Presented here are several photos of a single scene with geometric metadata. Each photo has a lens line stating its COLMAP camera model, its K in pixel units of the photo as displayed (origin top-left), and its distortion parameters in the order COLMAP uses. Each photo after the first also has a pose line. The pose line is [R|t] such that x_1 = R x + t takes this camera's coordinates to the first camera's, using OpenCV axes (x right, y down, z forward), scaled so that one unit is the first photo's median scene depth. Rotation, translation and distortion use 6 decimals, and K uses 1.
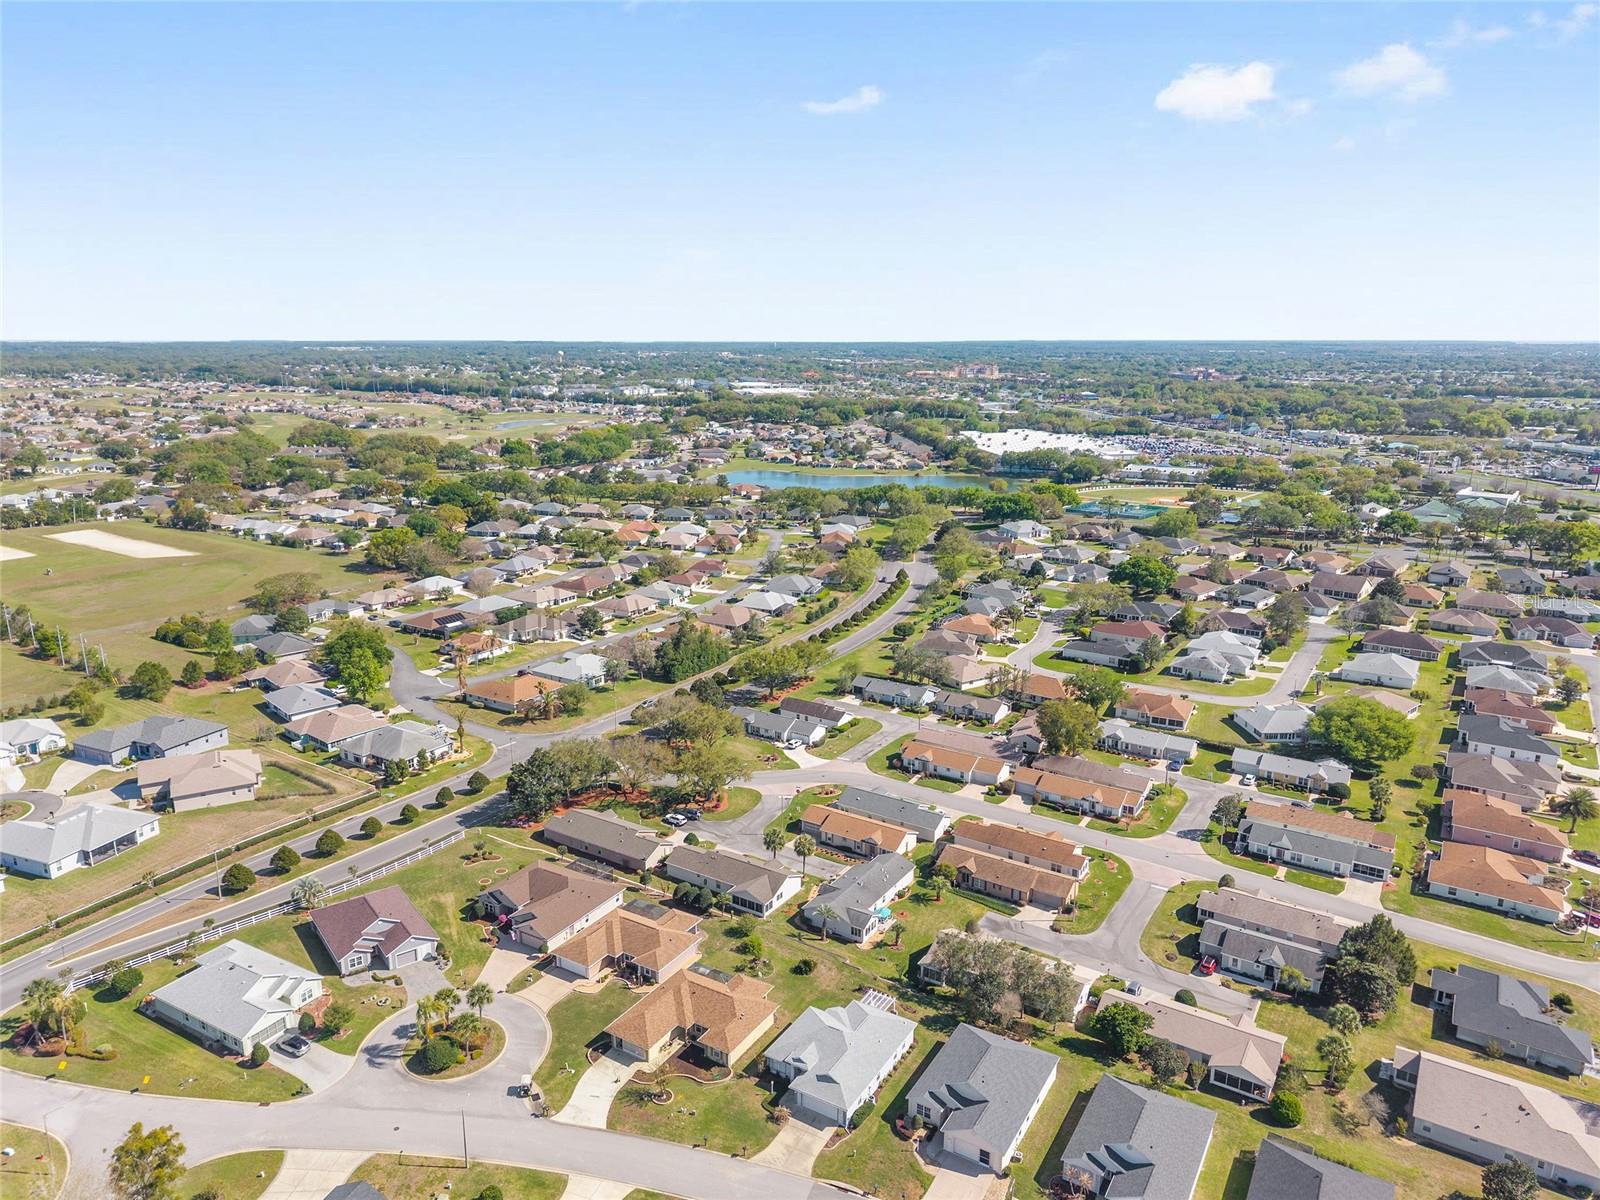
lens RADIAL K [[1075.8, 0, 792.0], [0, 1075.8, 607.7], [0, 0, 1]] dist [0.045738, -0.050141]
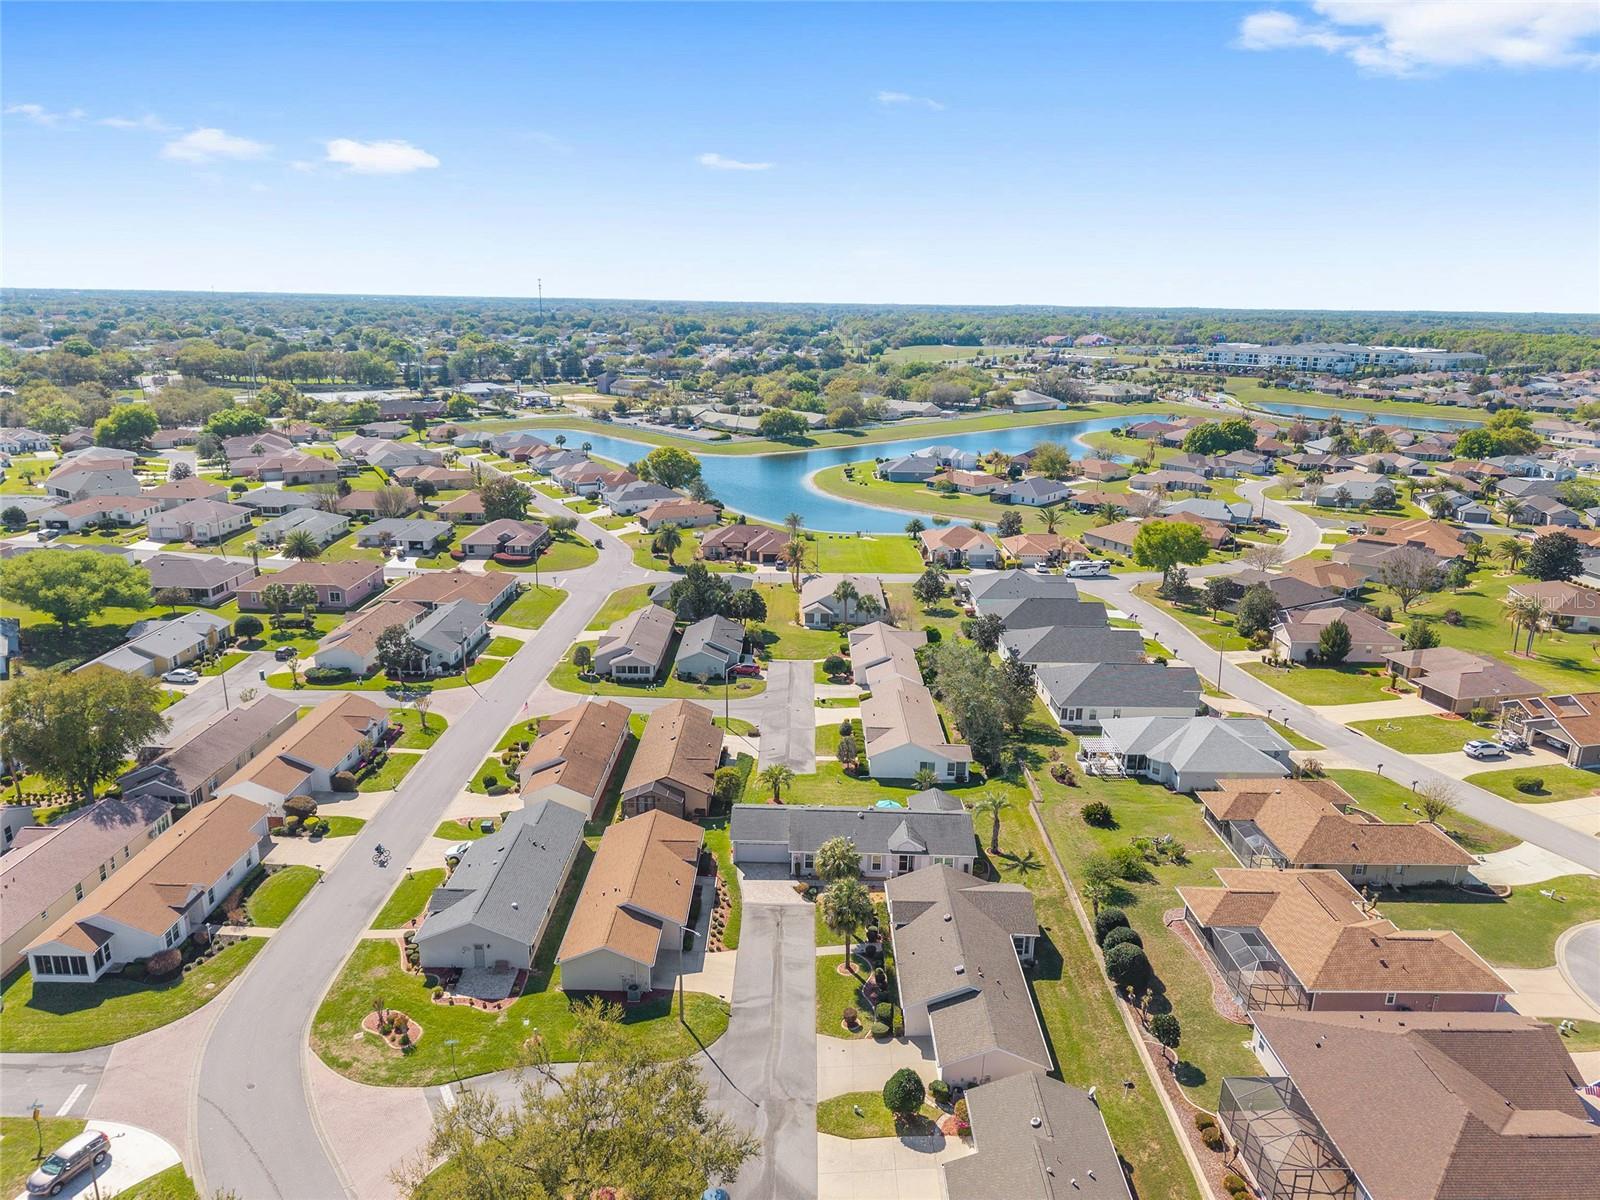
lens RADIAL K [[1075.8, 0, 792.0], [0, 1075.8, 607.7], [0, 0, 1]] dist [0.045738, -0.050141]
pose [[-0.539121, -0.237684, 0.807994, -0.272257], [0.191382, 0.899684, 0.392353, -0.057554], [-0.820196, 0.366162, -0.439550, 0.957870]]
